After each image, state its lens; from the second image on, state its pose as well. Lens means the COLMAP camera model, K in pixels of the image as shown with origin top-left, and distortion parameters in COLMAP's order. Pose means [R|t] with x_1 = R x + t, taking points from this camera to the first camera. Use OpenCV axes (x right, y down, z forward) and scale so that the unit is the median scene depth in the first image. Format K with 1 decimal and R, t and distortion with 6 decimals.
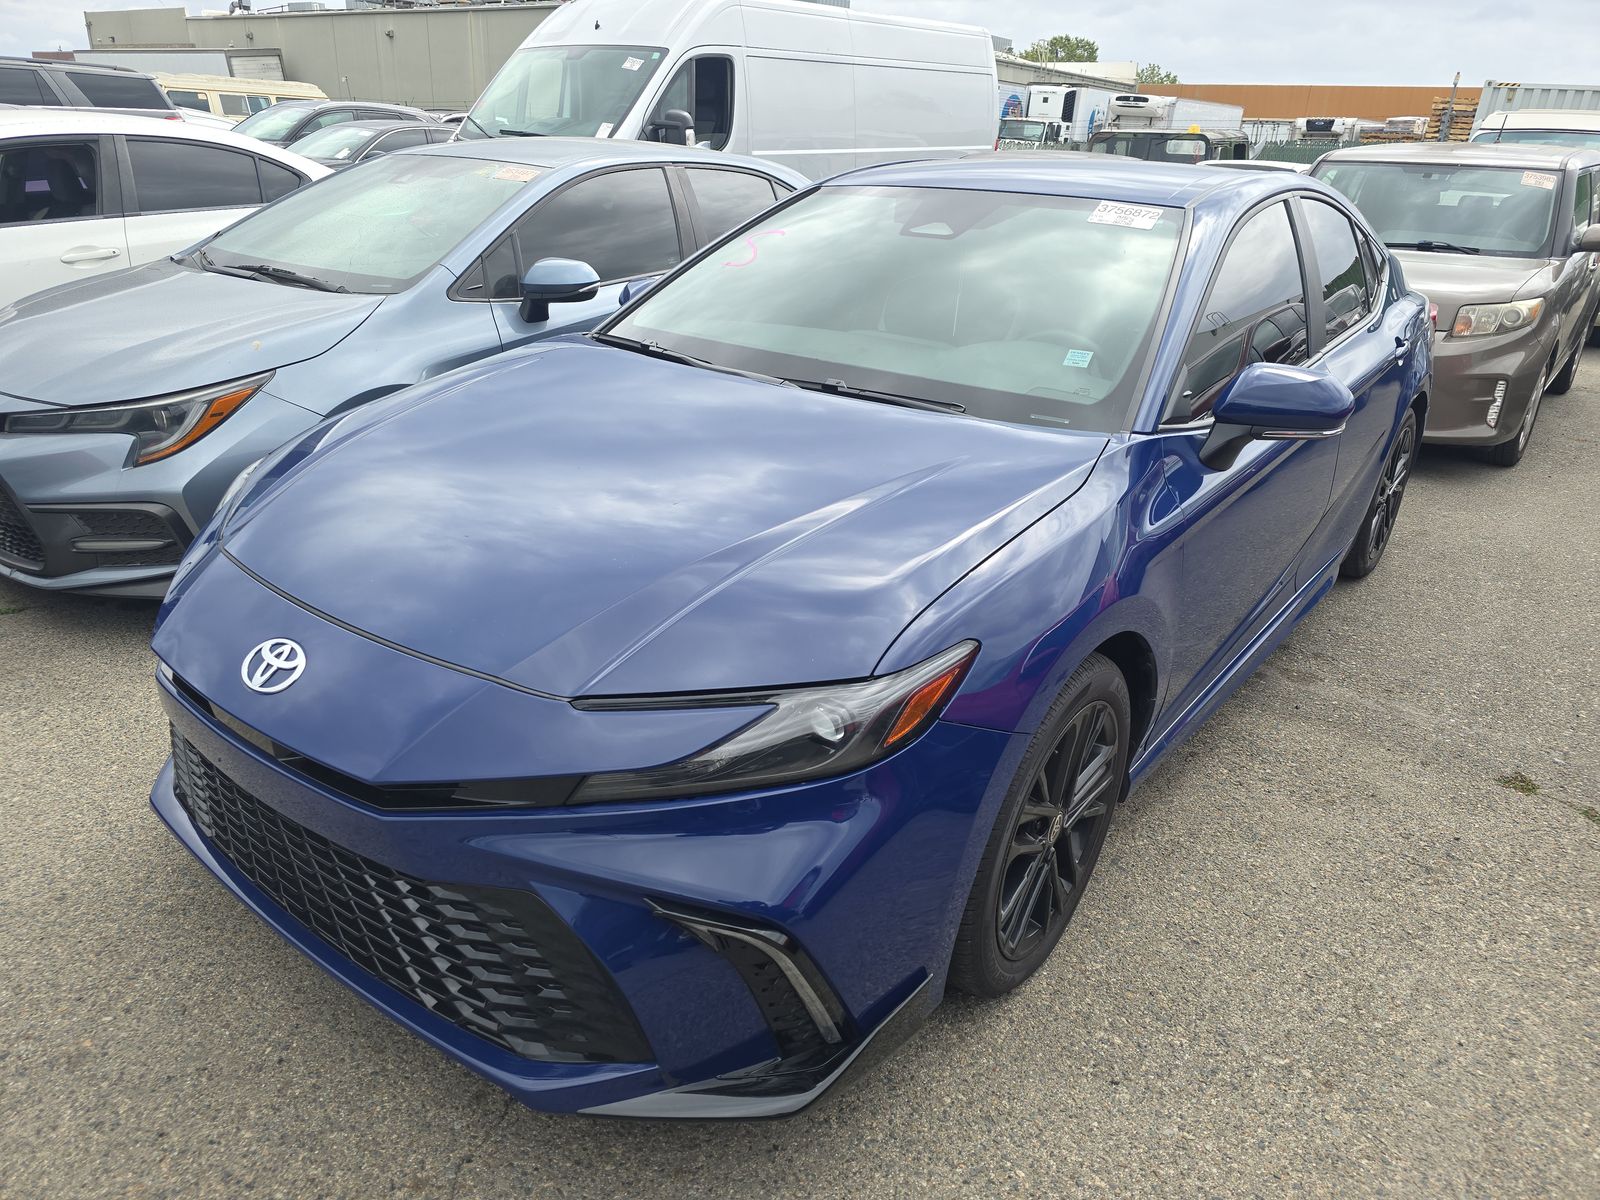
lens RADIAL K [[1066.3, 0, 800.0], [0, 1066.3, 600.0], [0, 0, 1]] dist [0.042959, -0.030349]
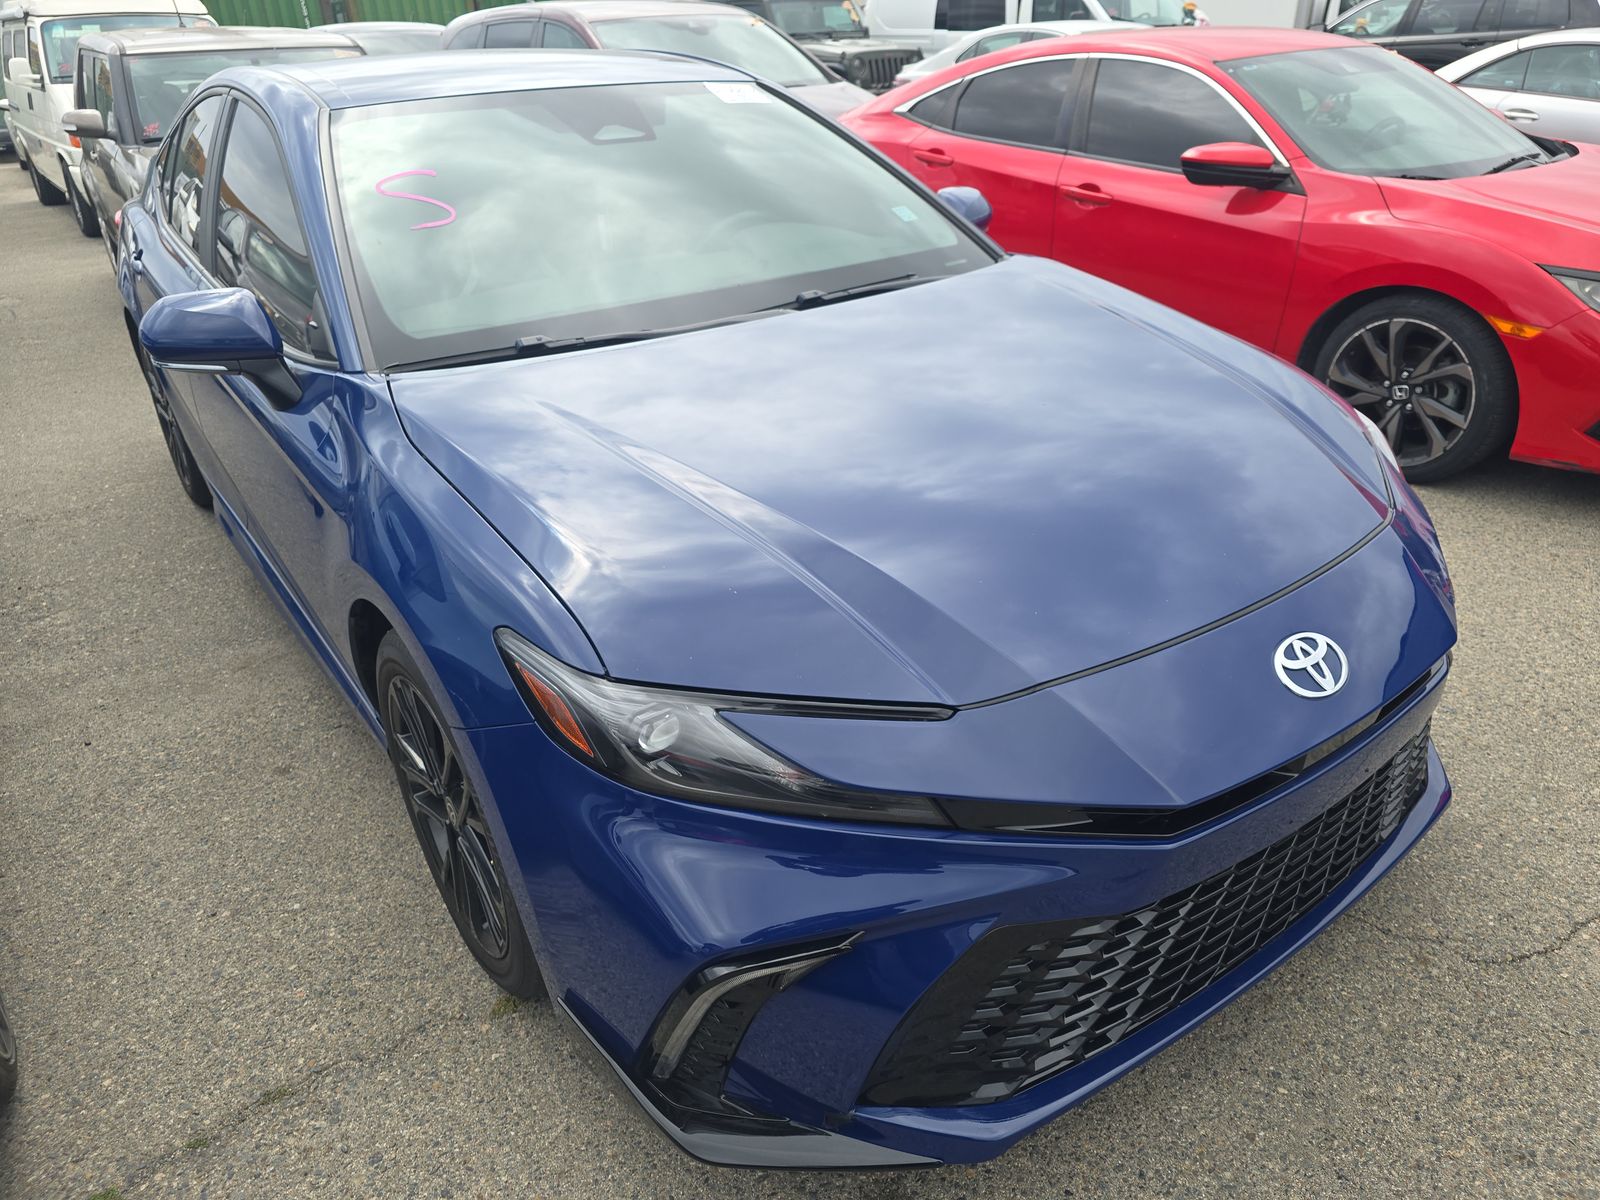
lens RADIAL K [[1089.1, 0, 800.0], [0, 1089.1, 600.0], [0, 0, 1]] dist [0.021687, -0.016807]
pose [[0.286912, -0.485958, 0.825546, -0.272193], [0.418043, 0.838906, 0.348535, -0.096324], [-0.861929, 0.245115, 0.443844, 0.197106]]
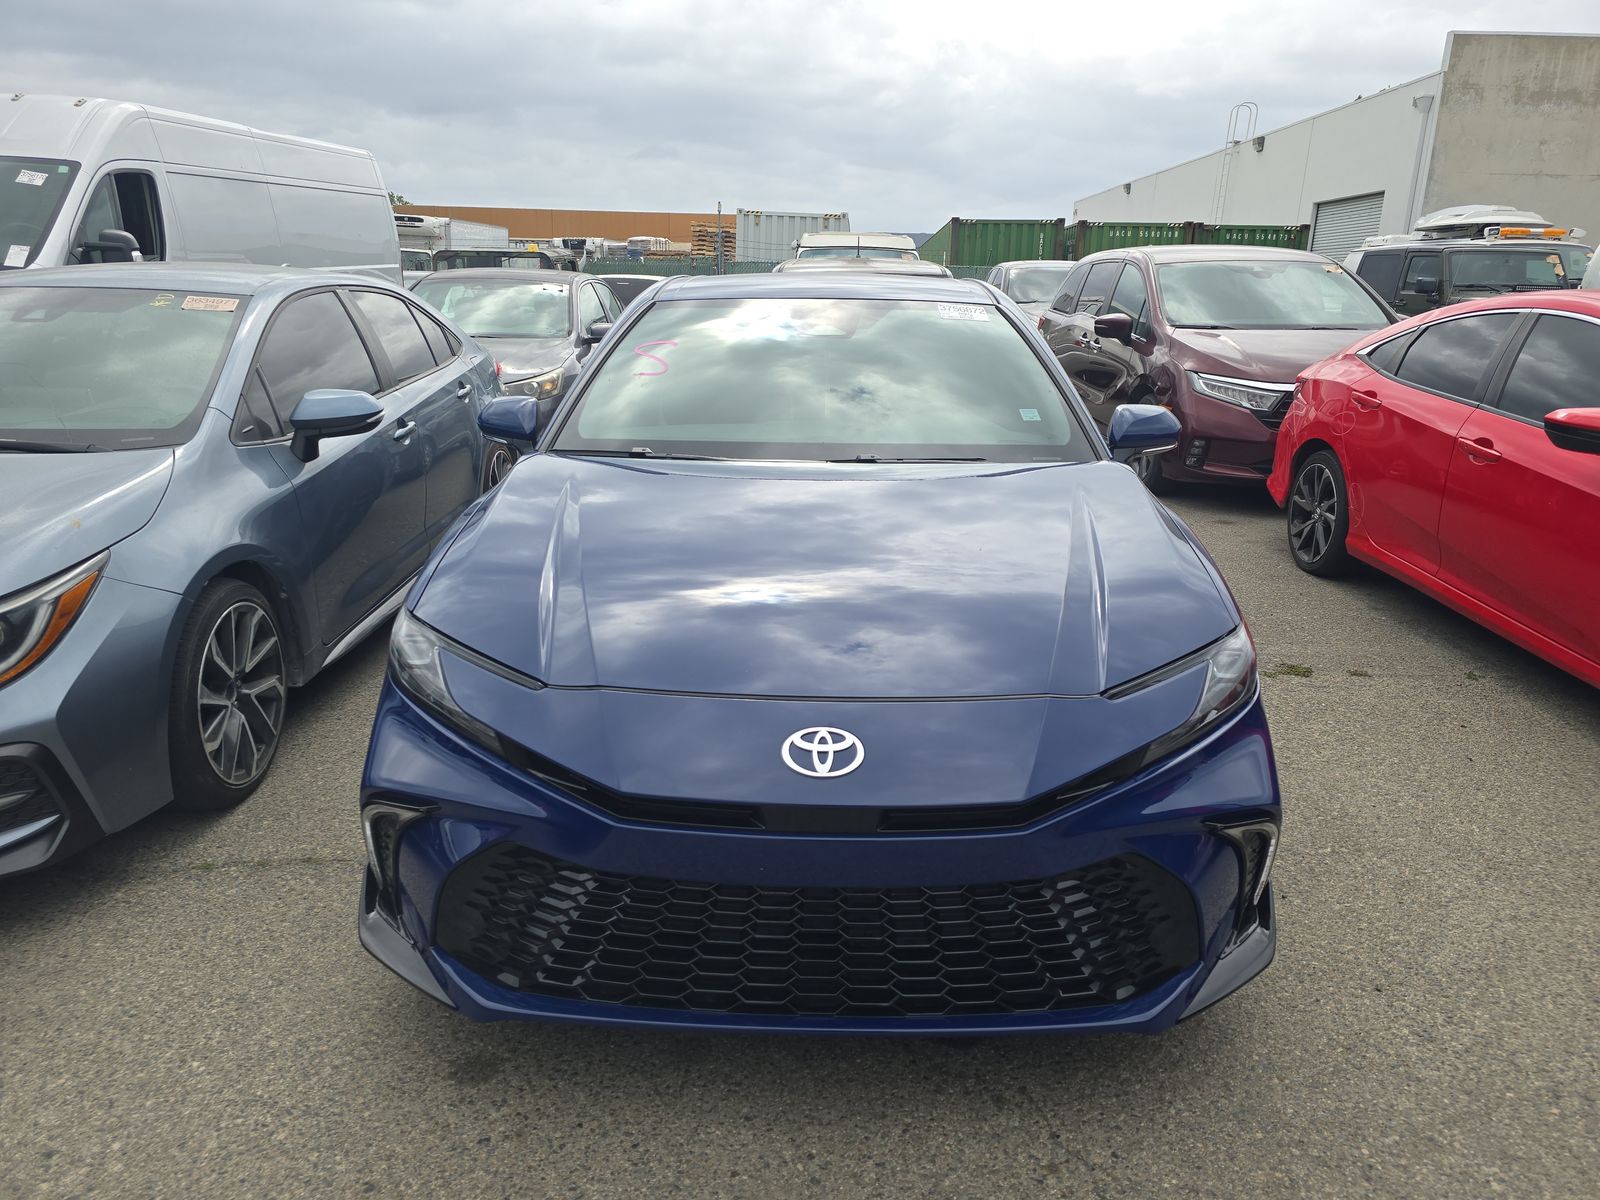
lens RADIAL K [[1066.3, 0, 800.0], [0, 1066.3, 600.0], [0, 0, 1]] dist [0.042959, -0.030349]
pose [[0.802986, -0.198248, 0.562060, -0.219522], [0.250668, 0.967929, -0.016711, -0.014540], [-0.540721, 0.154309, 0.826927, 0.027571]]
